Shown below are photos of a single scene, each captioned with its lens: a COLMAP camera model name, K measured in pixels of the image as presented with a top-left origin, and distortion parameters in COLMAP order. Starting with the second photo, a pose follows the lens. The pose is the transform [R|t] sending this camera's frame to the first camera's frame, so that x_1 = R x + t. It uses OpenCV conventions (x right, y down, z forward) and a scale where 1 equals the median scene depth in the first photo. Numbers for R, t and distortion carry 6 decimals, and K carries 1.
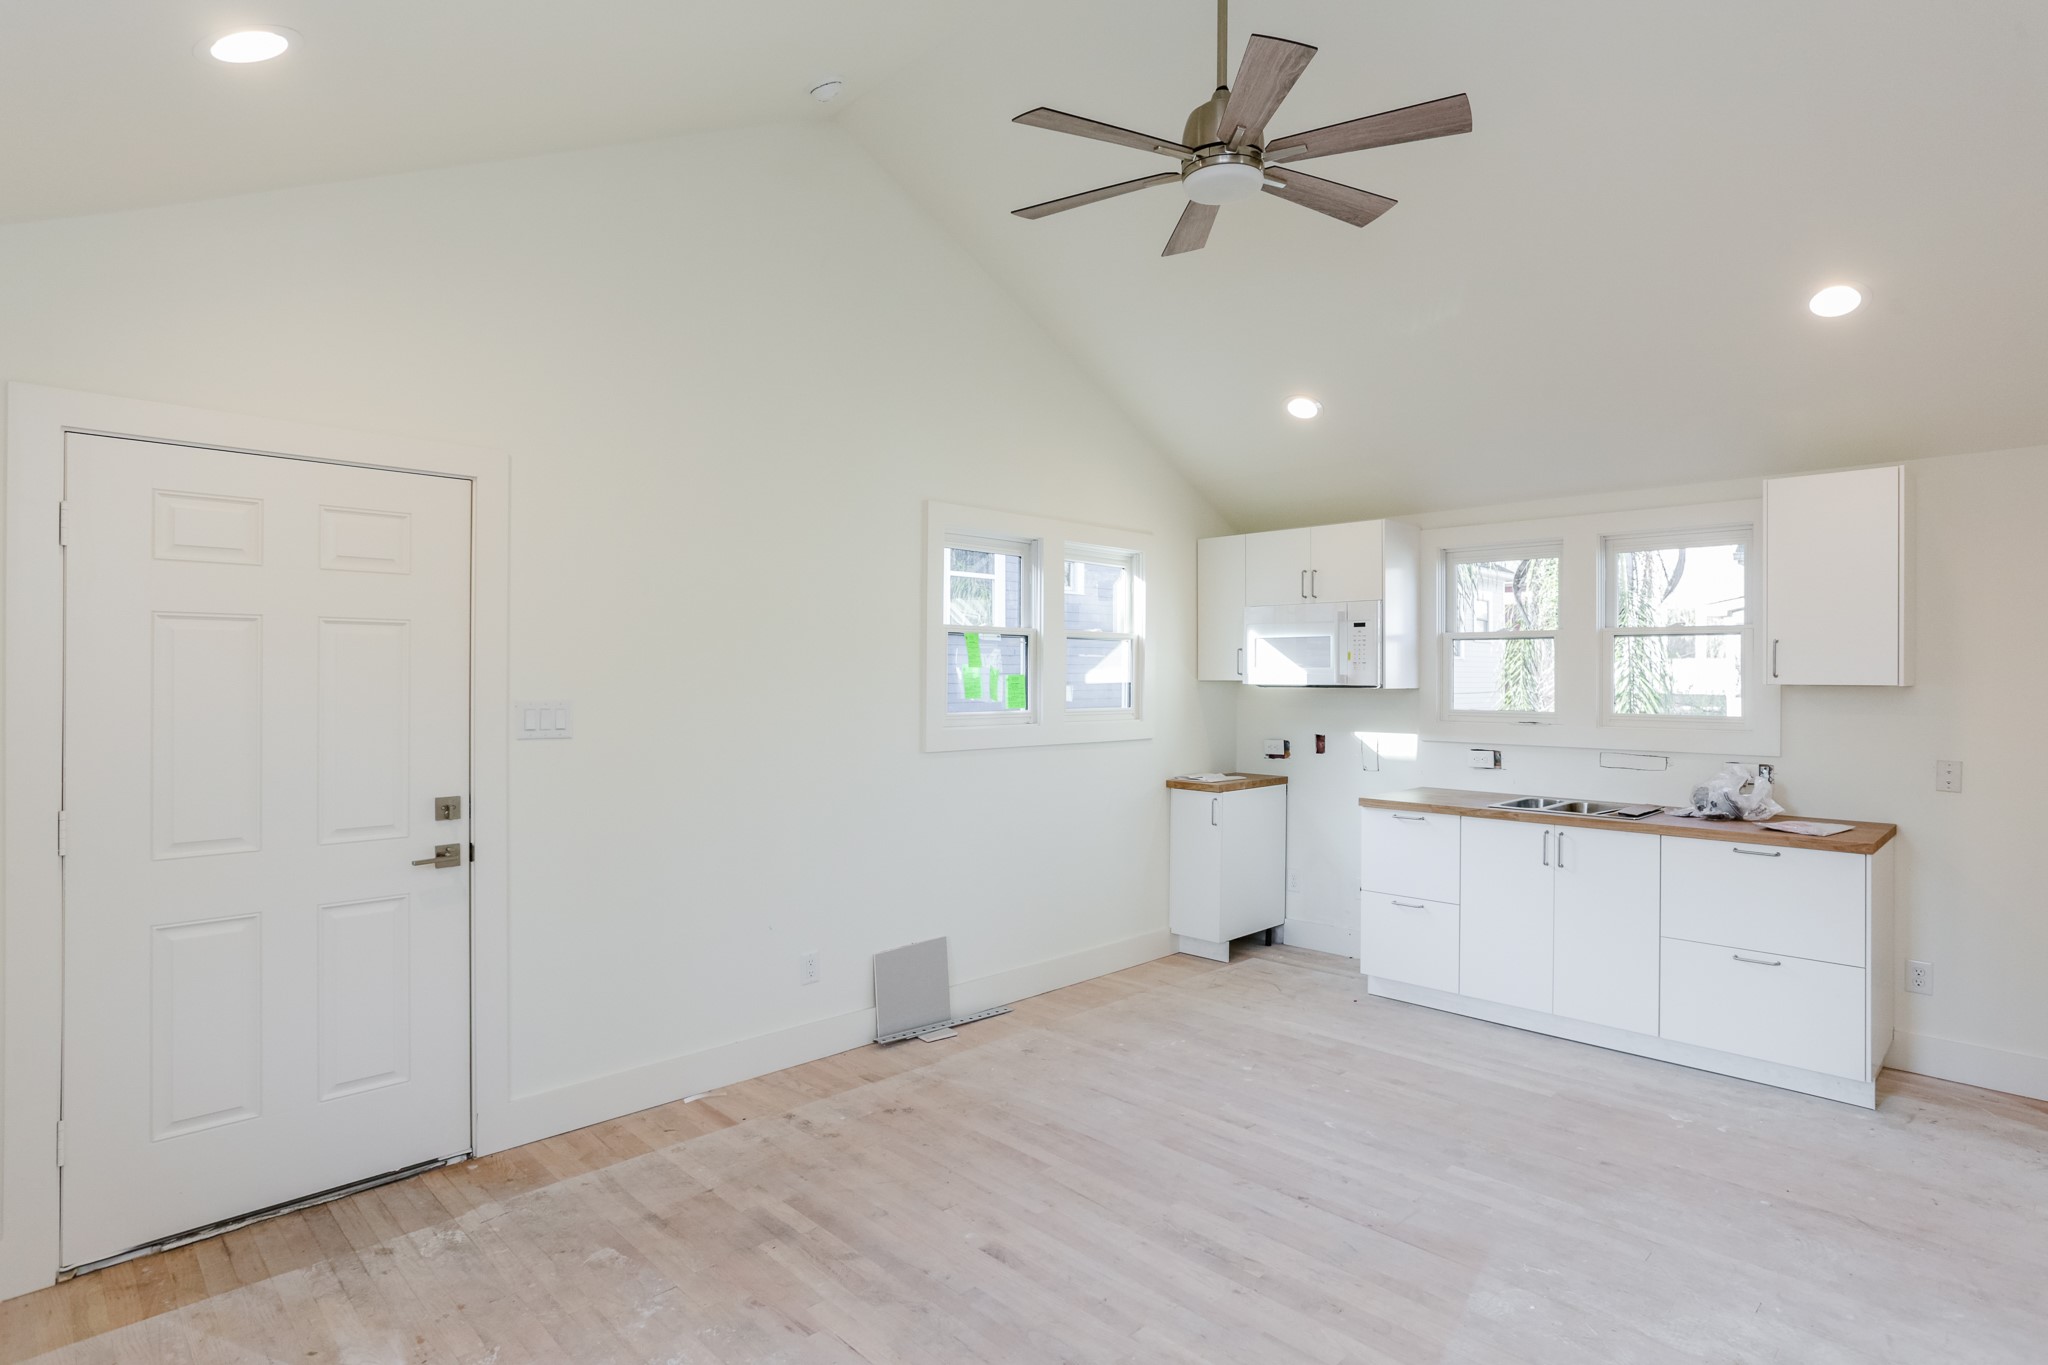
lens RADIAL K [[1017.1, 0, 1017.2], [0, 1017.1, 674.5], [0, 0, 1]] dist [-0.046063, 0.022341]
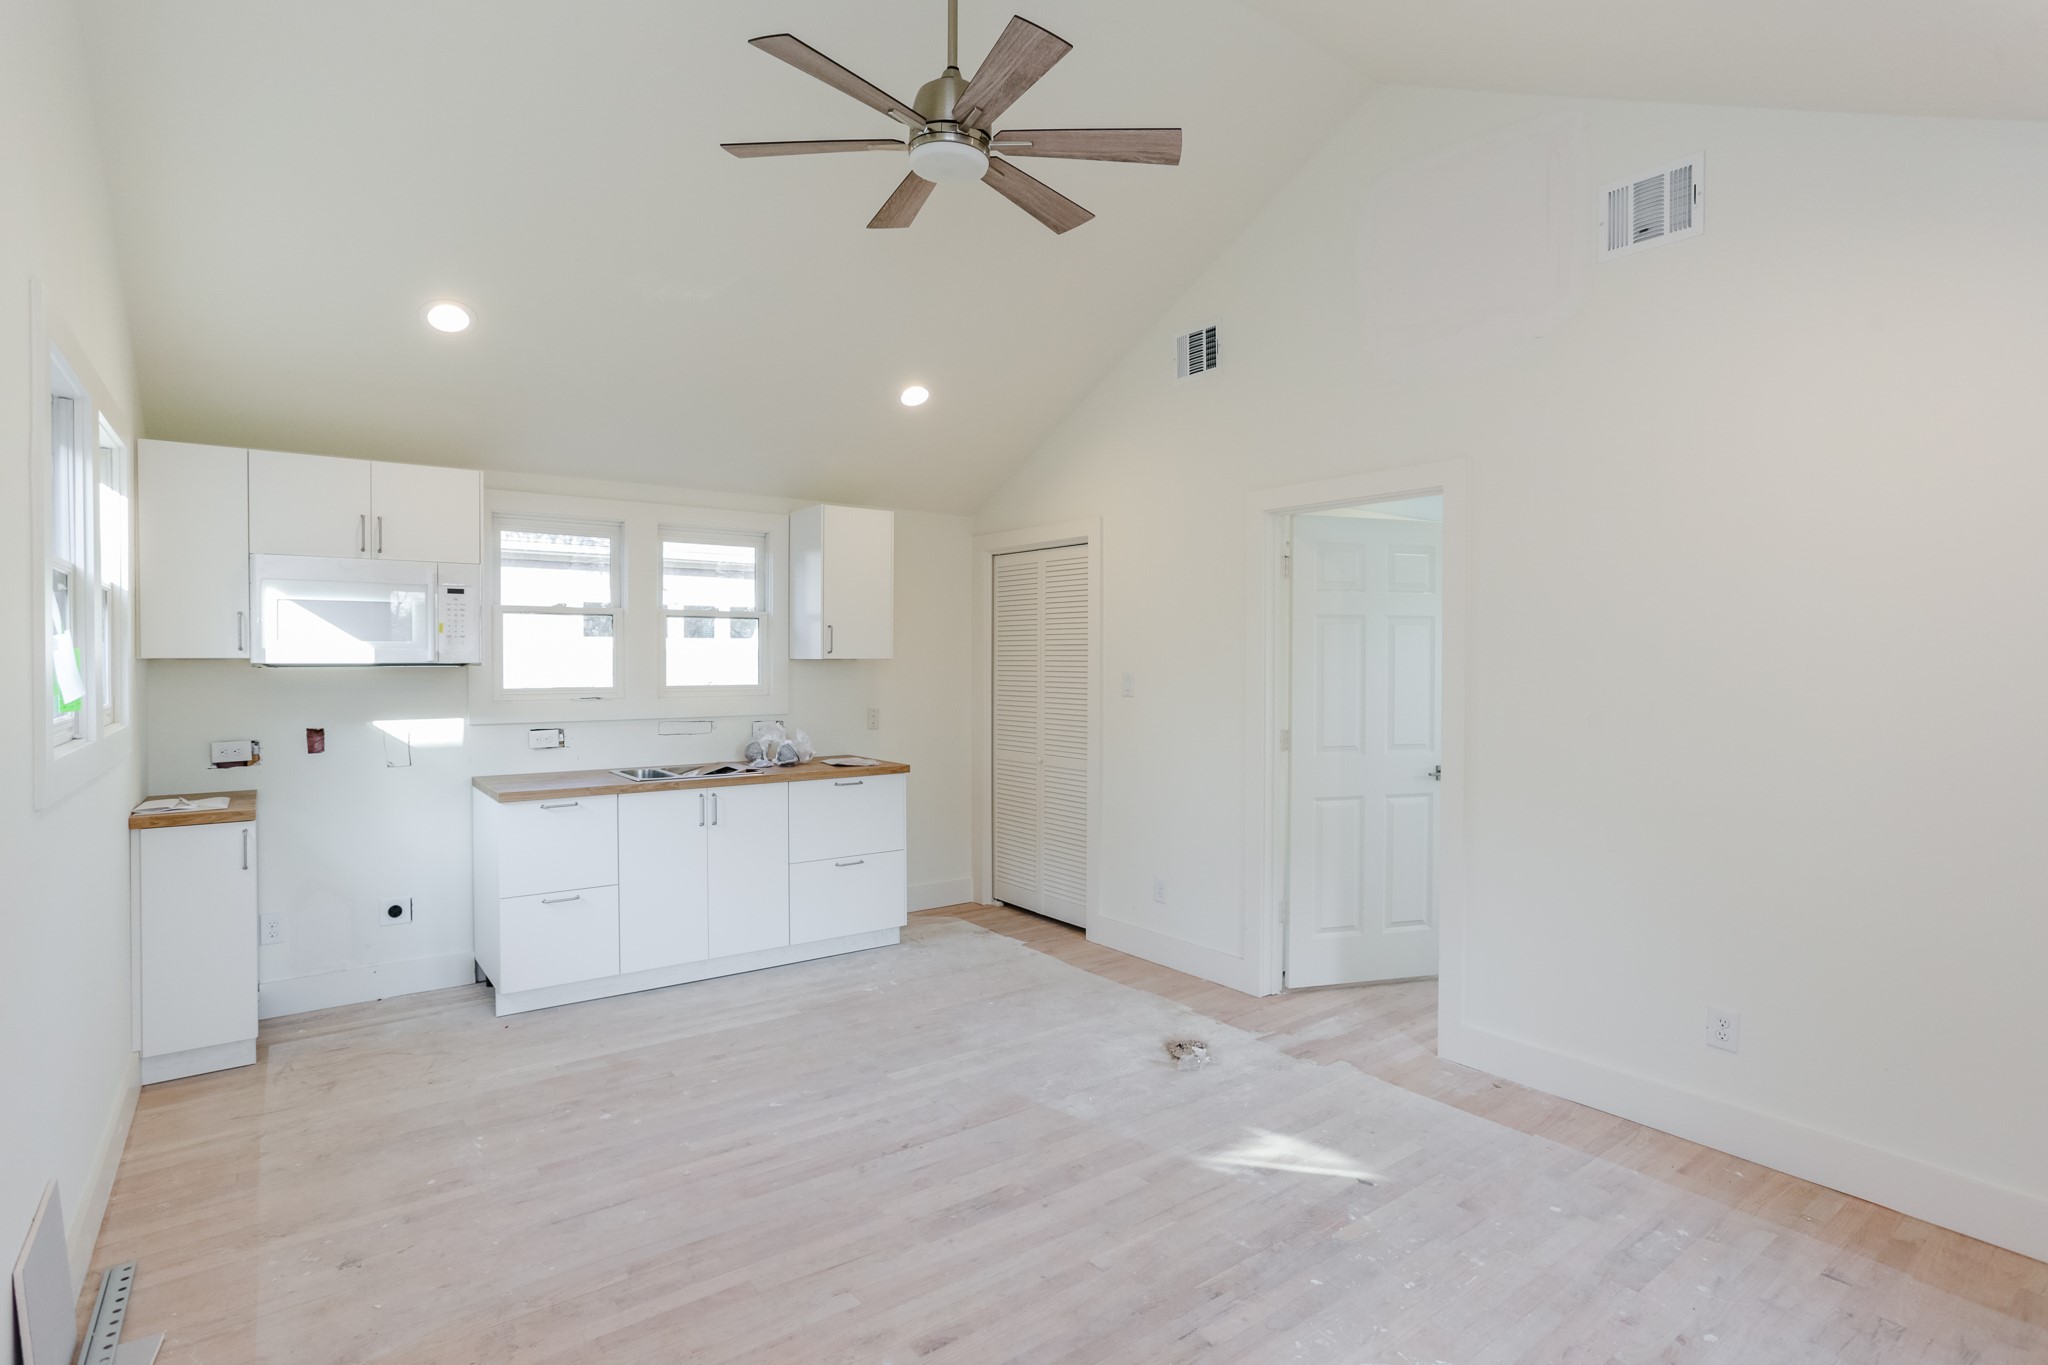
lens RADIAL K [[1017.1, 0, 1017.2], [0, 1017.1, 674.5], [0, 0, 1]] dist [-0.046063, 0.022341]
pose [[0.148854, -0.020698, 0.988643, -0.507007], [-0.003680, 0.999762, 0.021484, 0.000591], [-0.988852, -0.006836, 0.148743, 0.499842]]
